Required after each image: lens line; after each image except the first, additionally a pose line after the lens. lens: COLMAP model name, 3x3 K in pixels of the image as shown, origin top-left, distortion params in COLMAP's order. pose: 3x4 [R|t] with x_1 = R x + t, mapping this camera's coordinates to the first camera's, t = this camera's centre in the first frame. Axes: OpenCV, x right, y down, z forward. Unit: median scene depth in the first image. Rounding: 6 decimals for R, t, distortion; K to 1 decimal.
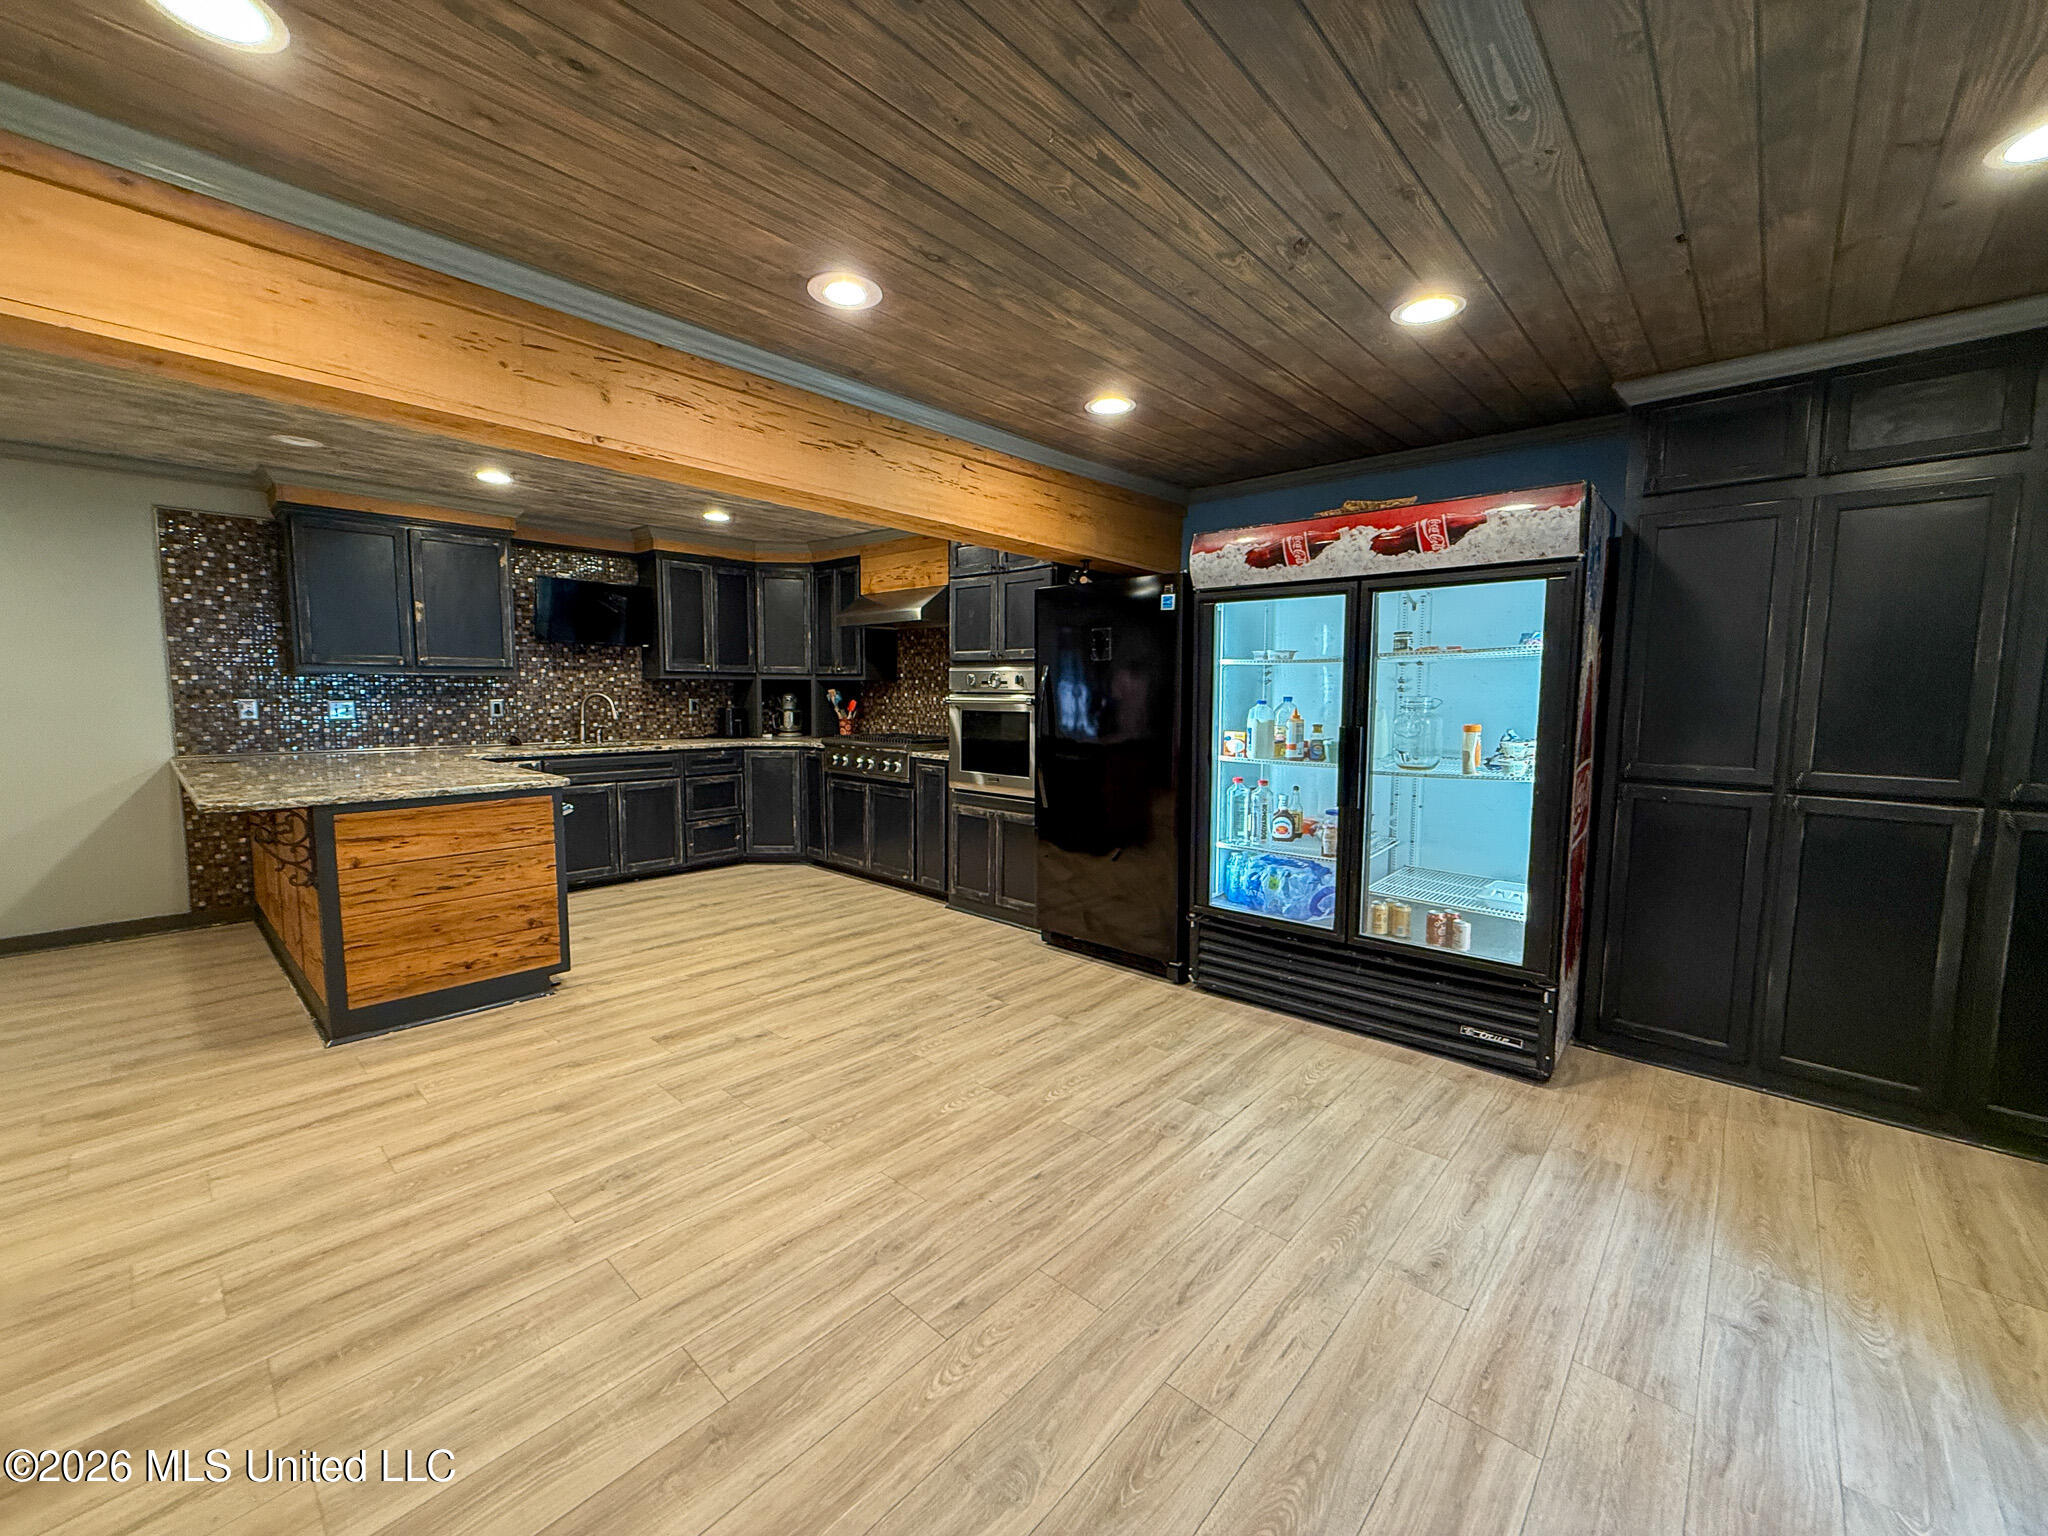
lens RADIAL K [[815.4, 0, 1022.2], [0, 815.4, 768.0], [0, 0, 1]] dist [-0.002581, -0.000042]
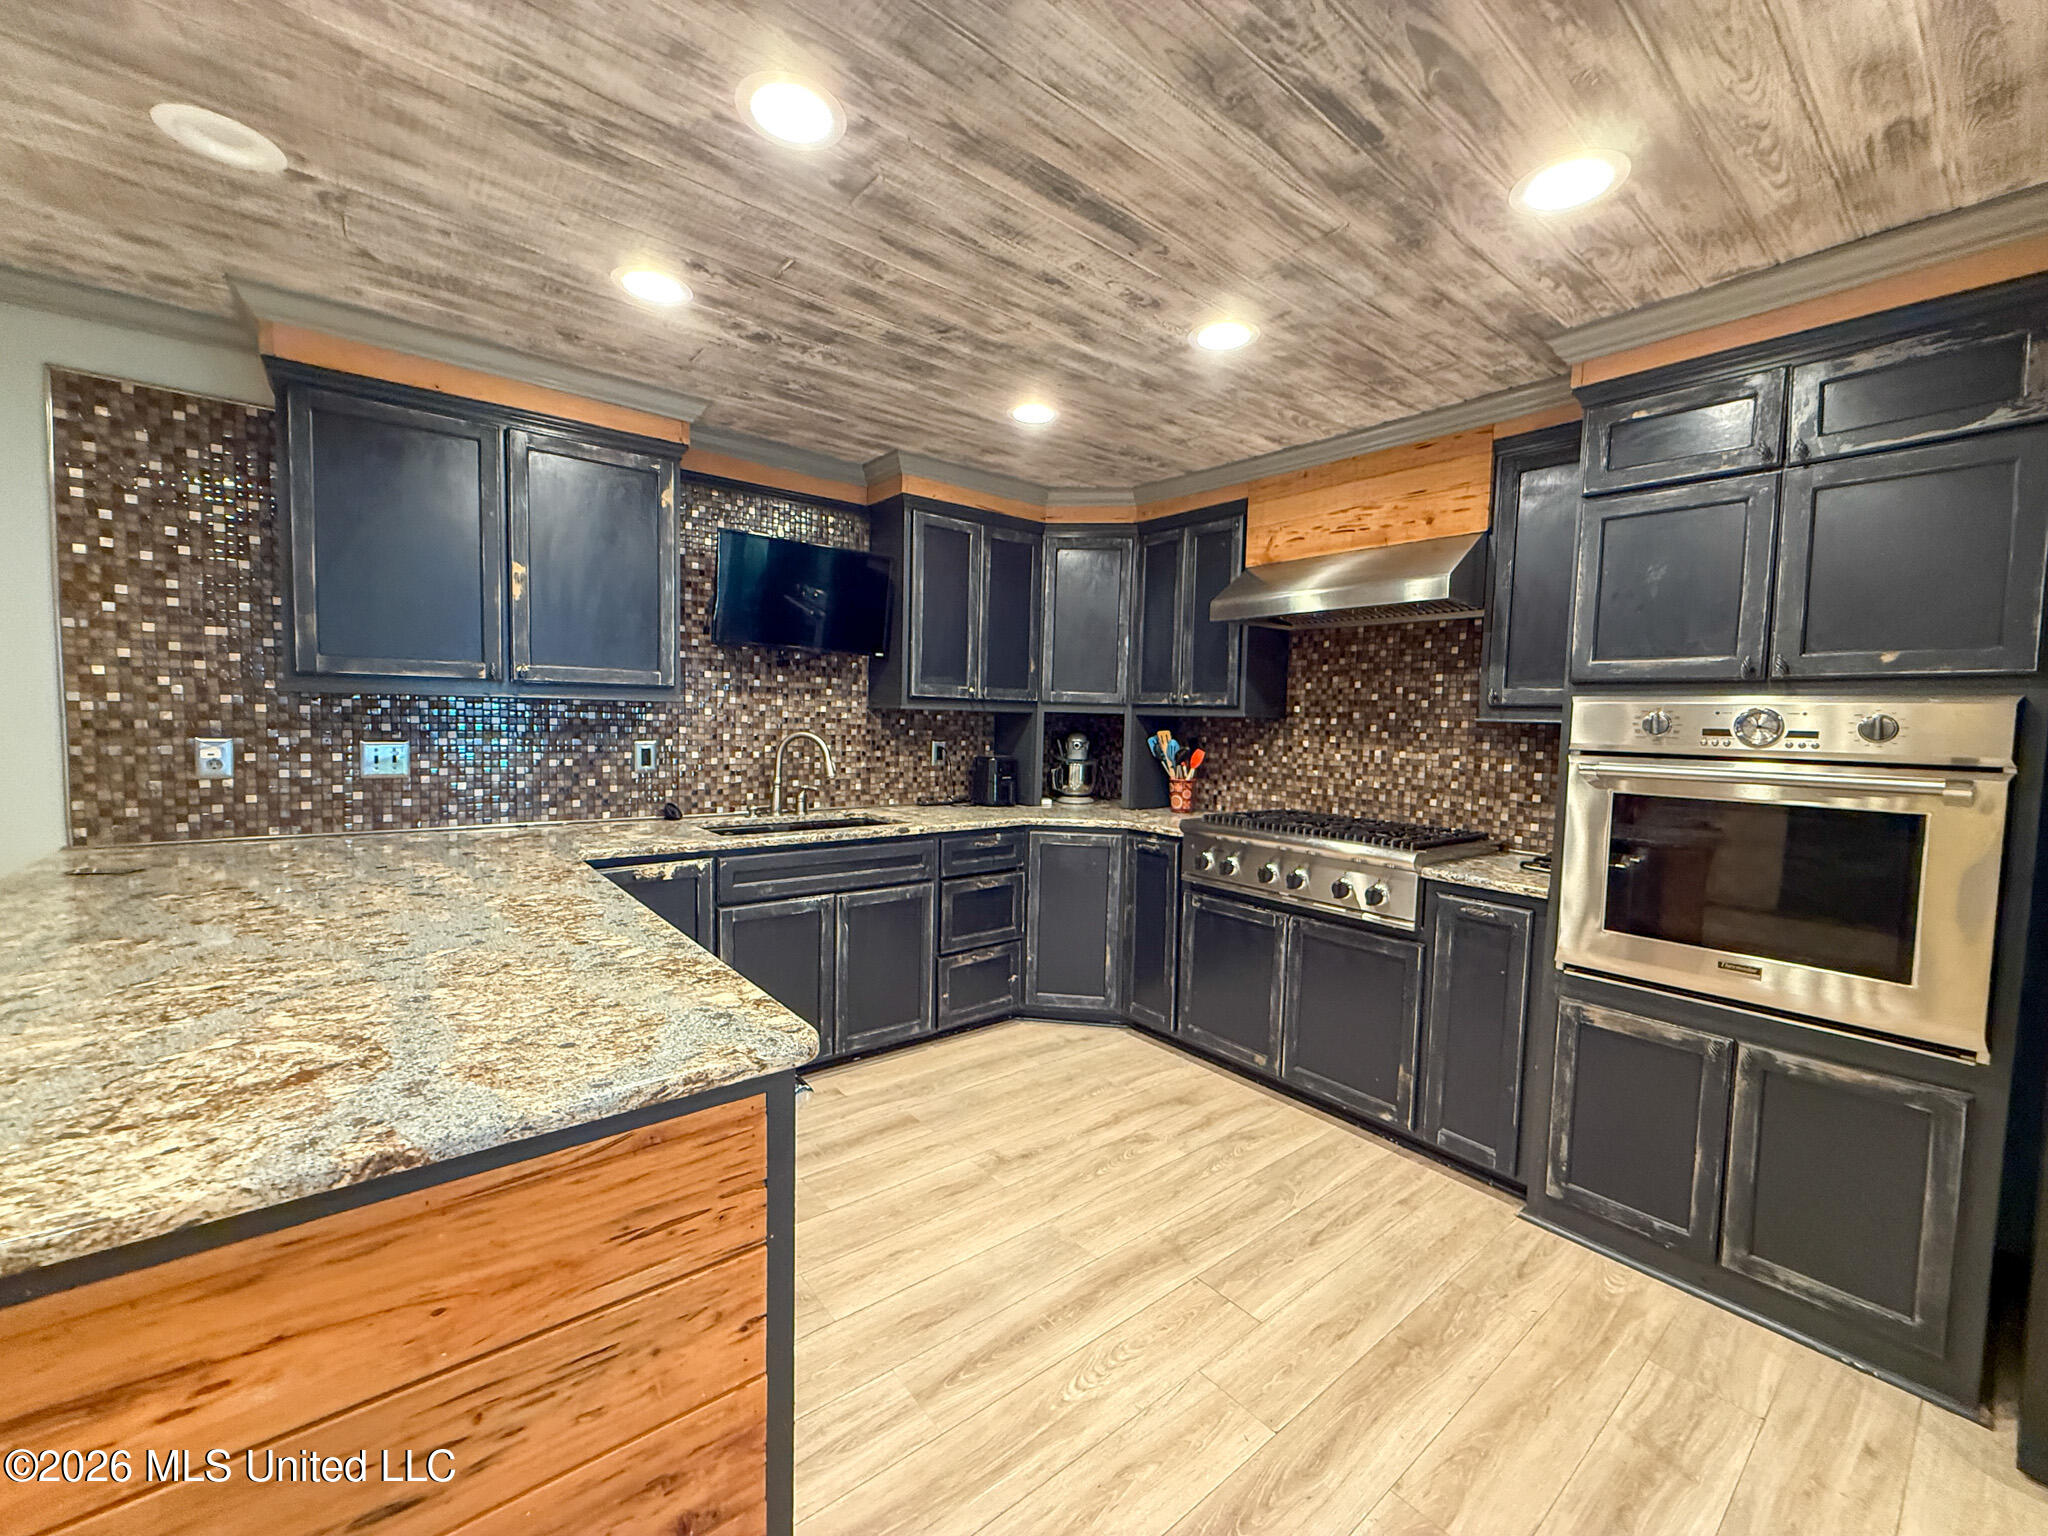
lens RADIAL K [[815.4, 0, 1024.9], [0, 815.4, 768.3], [0, 0, 1]] dist [-0.002581, -0.000042]
pose [[0.987945, 0.025573, -0.152676, -0.295090], [-0.031173, 0.998922, -0.034399, -0.054675], [0.151631, 0.038744, 0.987677, 0.478057]]
